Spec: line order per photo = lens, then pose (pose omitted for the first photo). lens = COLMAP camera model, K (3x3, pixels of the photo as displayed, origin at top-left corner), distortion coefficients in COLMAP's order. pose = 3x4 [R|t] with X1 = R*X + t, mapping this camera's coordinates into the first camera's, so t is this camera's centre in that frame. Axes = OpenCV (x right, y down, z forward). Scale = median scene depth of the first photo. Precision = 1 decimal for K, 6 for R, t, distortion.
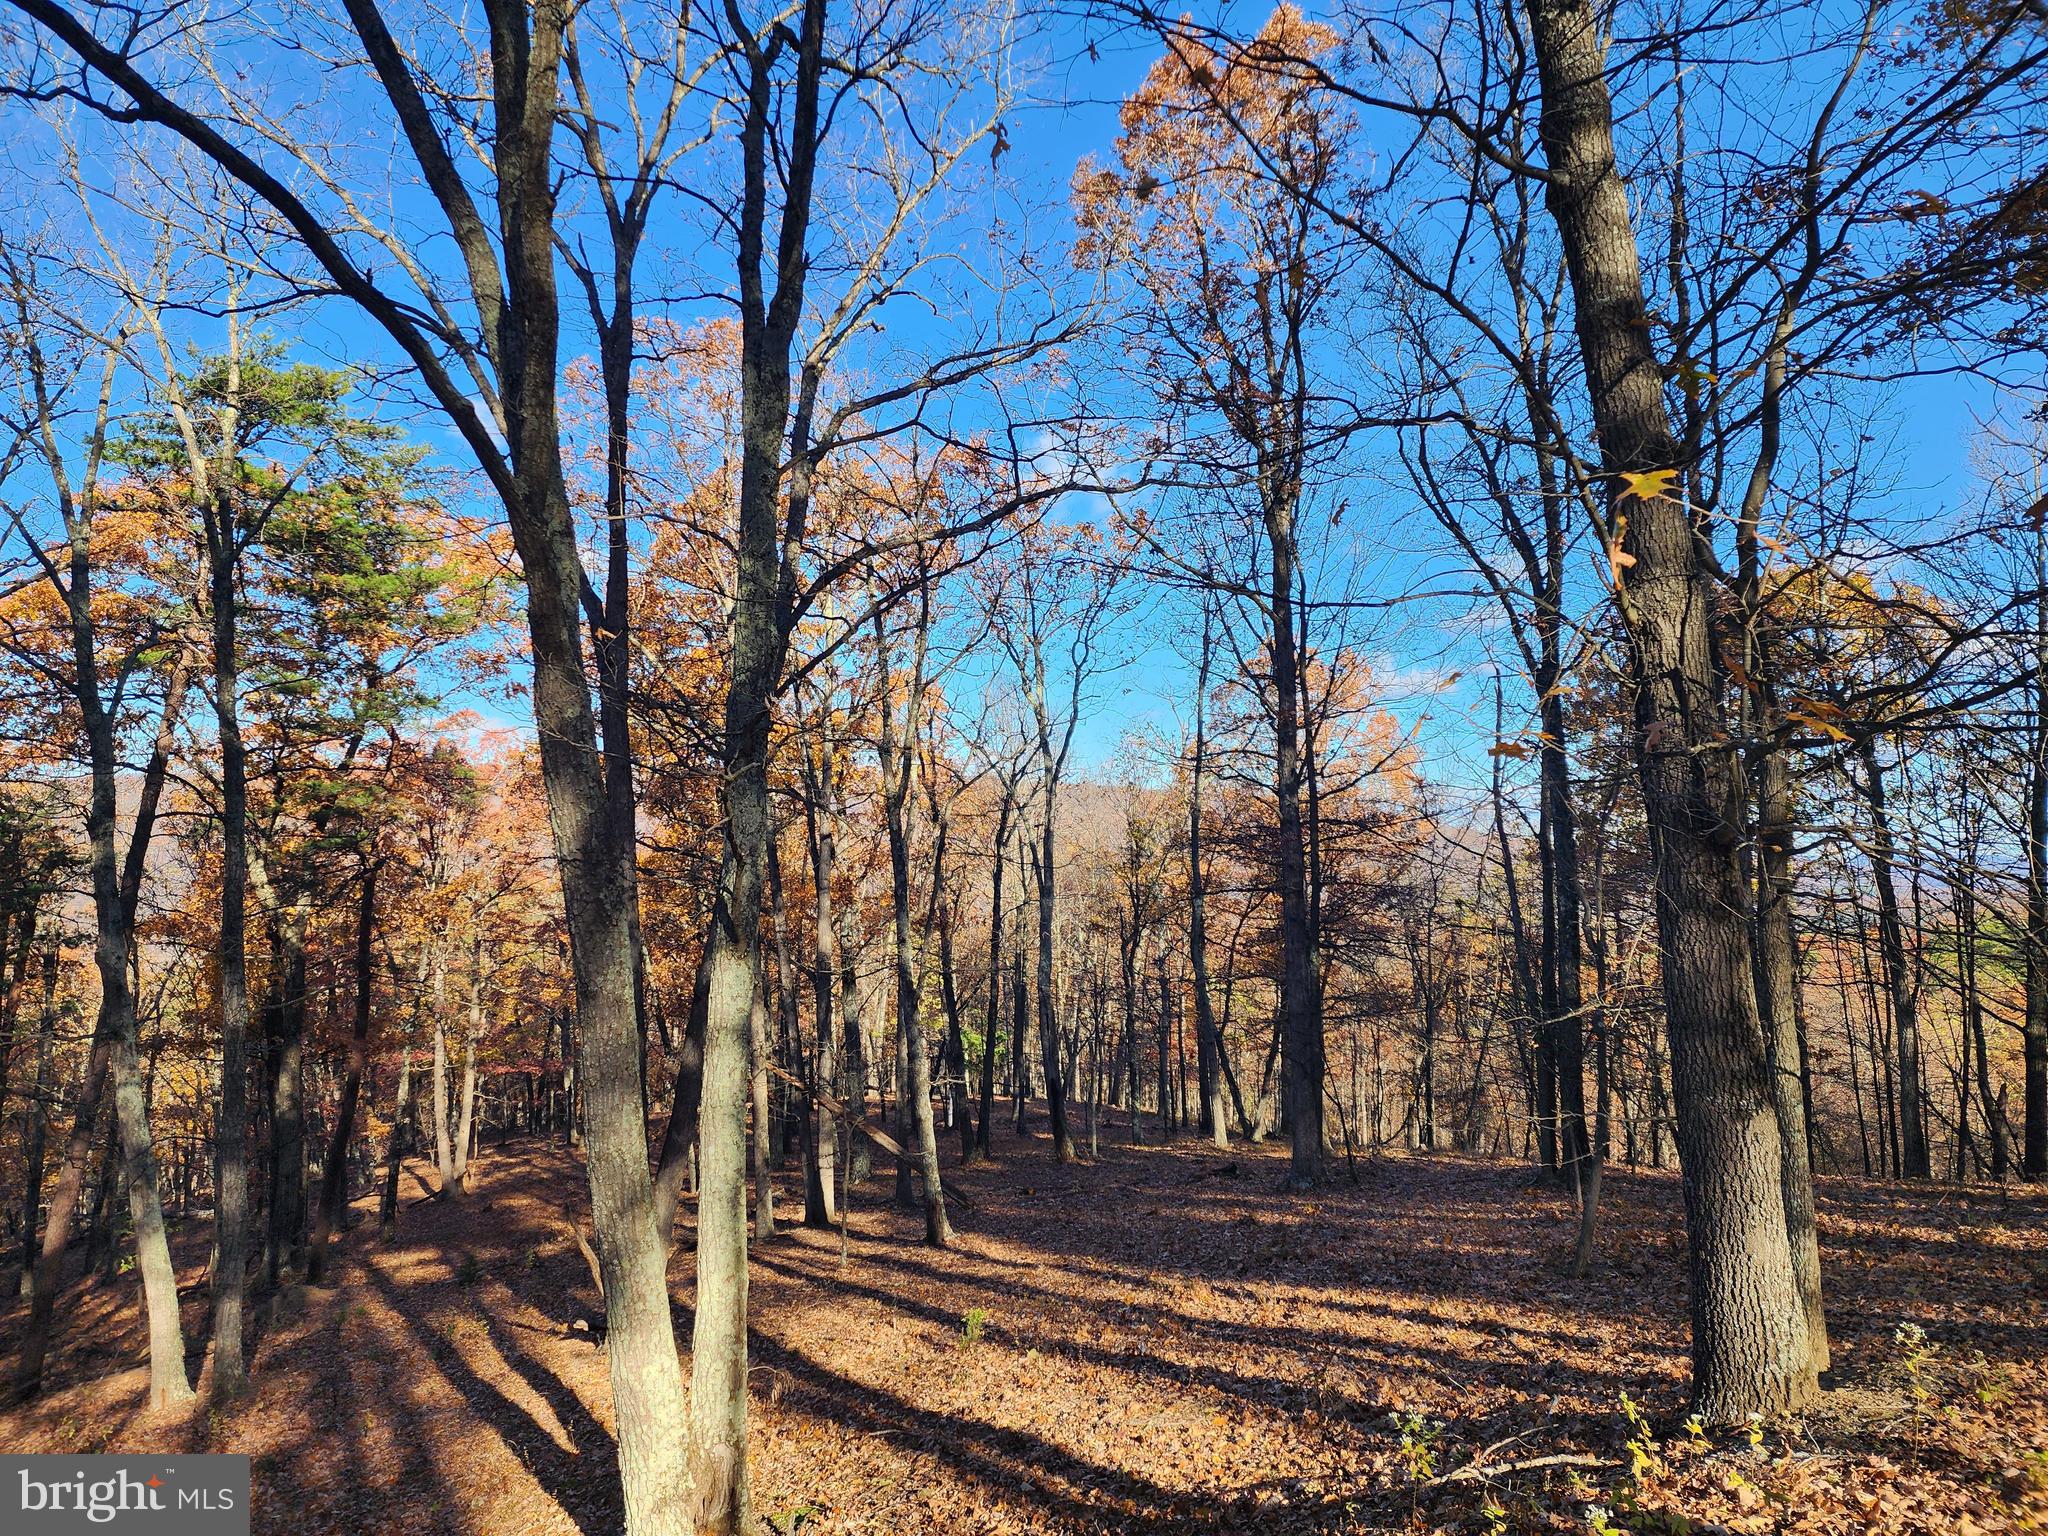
lens RADIAL K [[1418.1, 0, 1023.6], [0, 1418.1, 735.0], [0, 0, 1]] dist [0.091373, -0.081206]
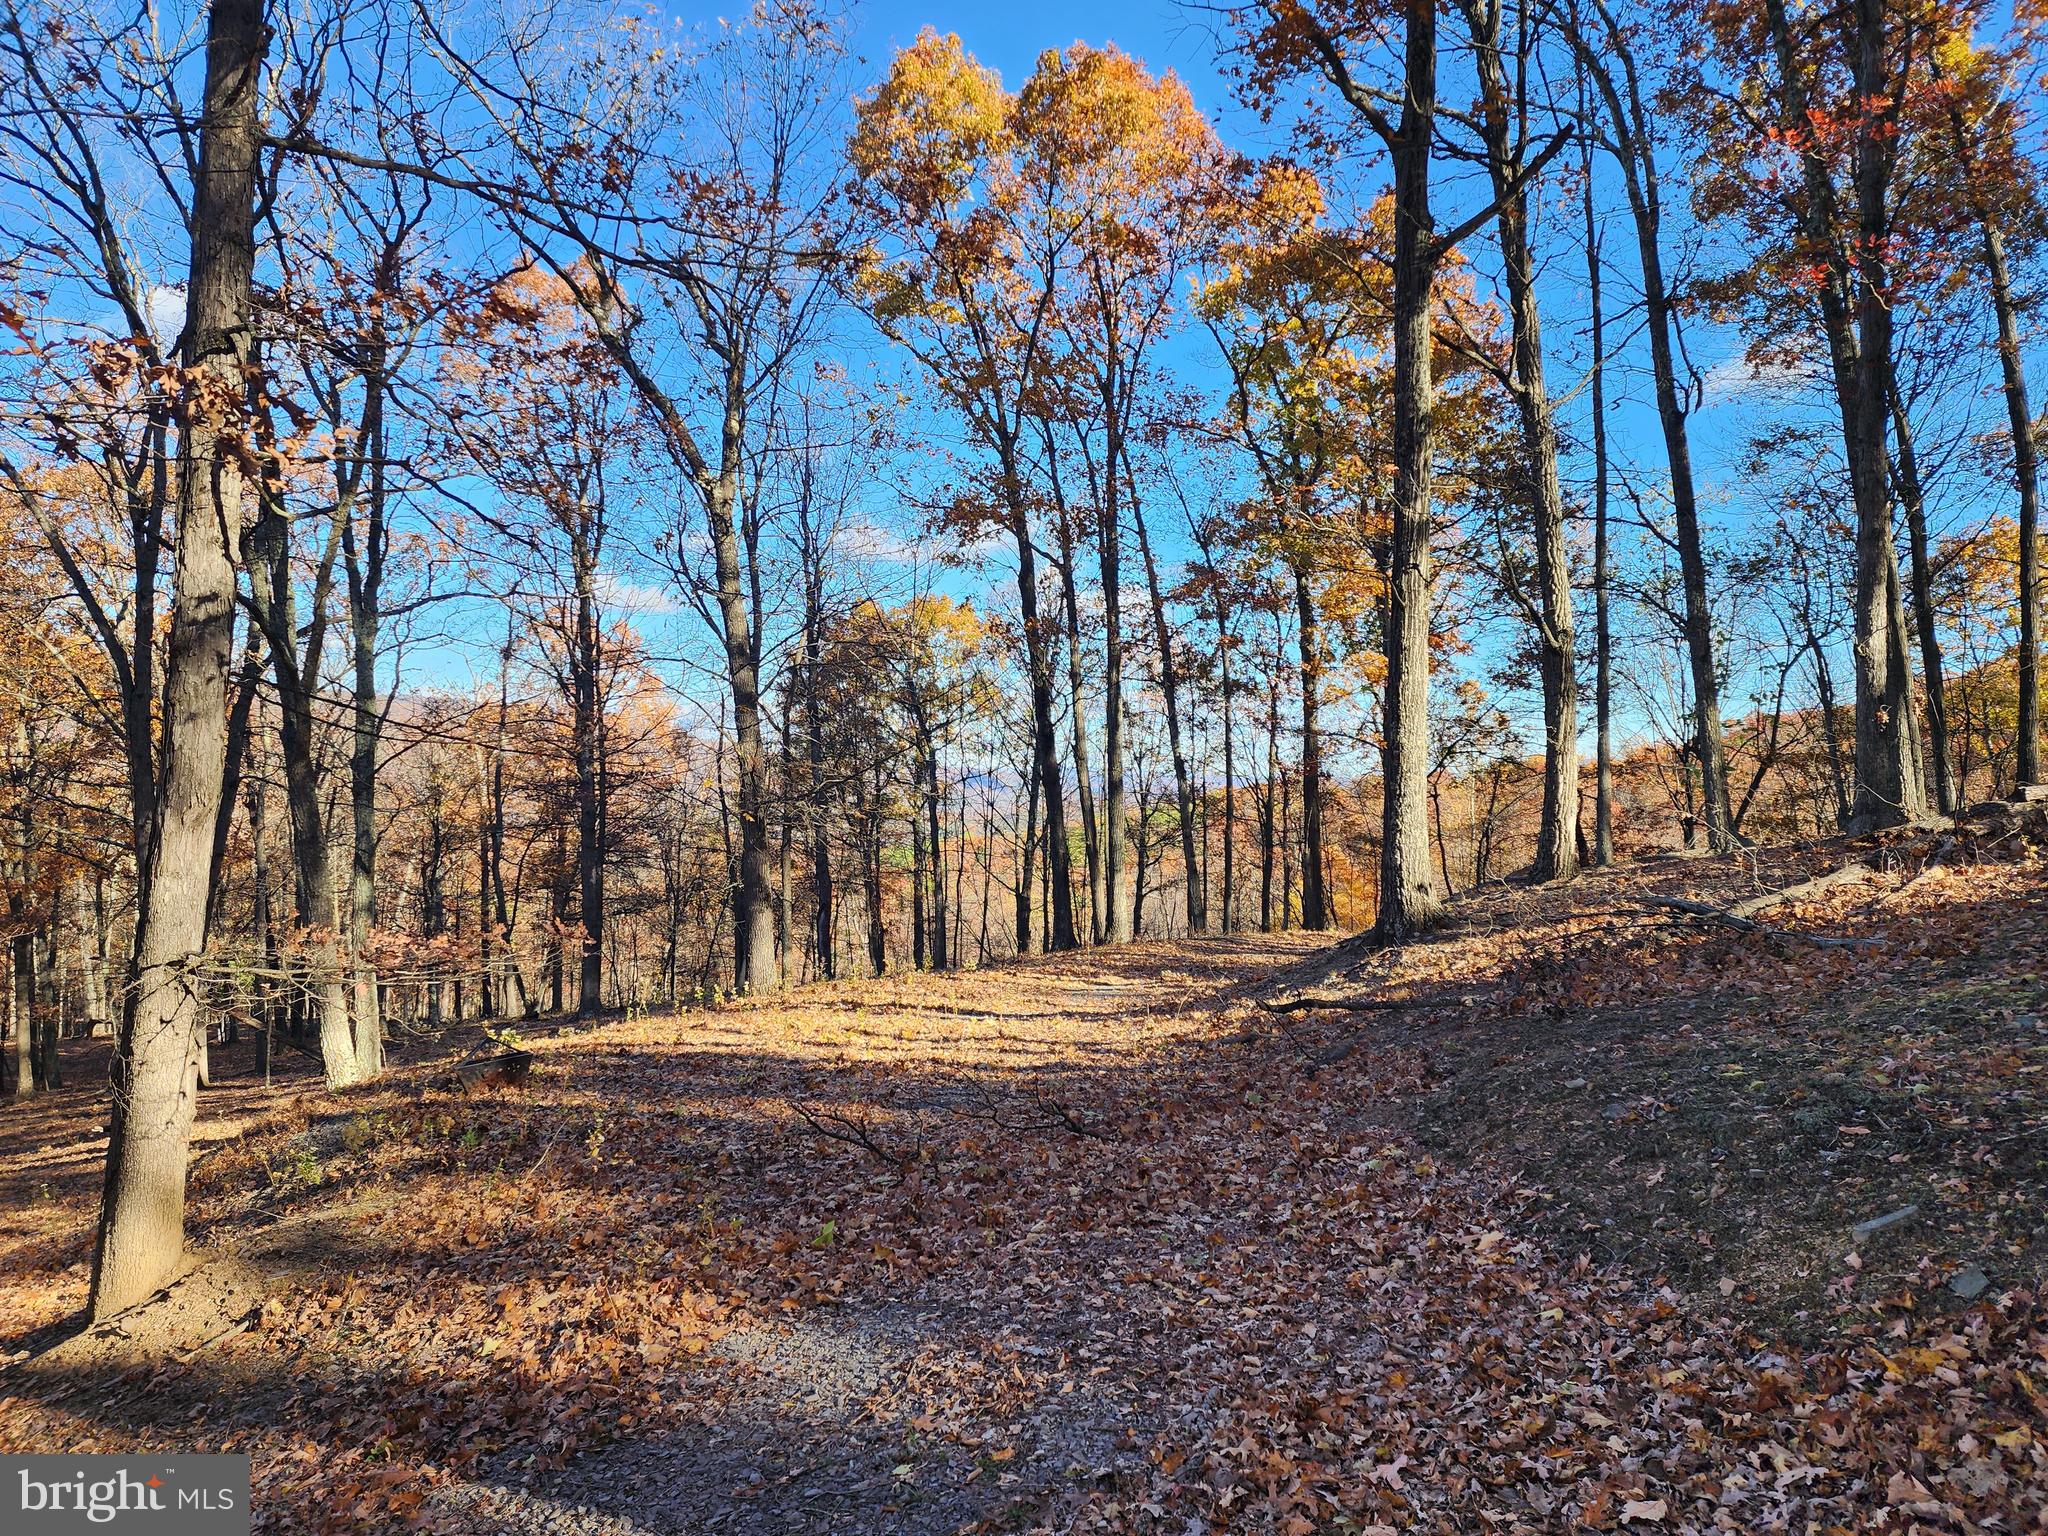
lens RADIAL K [[1418.1, 0, 1023.6], [0, 1418.1, 735.0], [0, 0, 1]] dist [0.091373, -0.081206]
pose [[0.874008, 0.011888, 0.485765, -0.088719], [-0.042703, 0.997712, 0.052416, -0.055285], [-0.484031, -0.066556, 0.872516, -0.331999]]
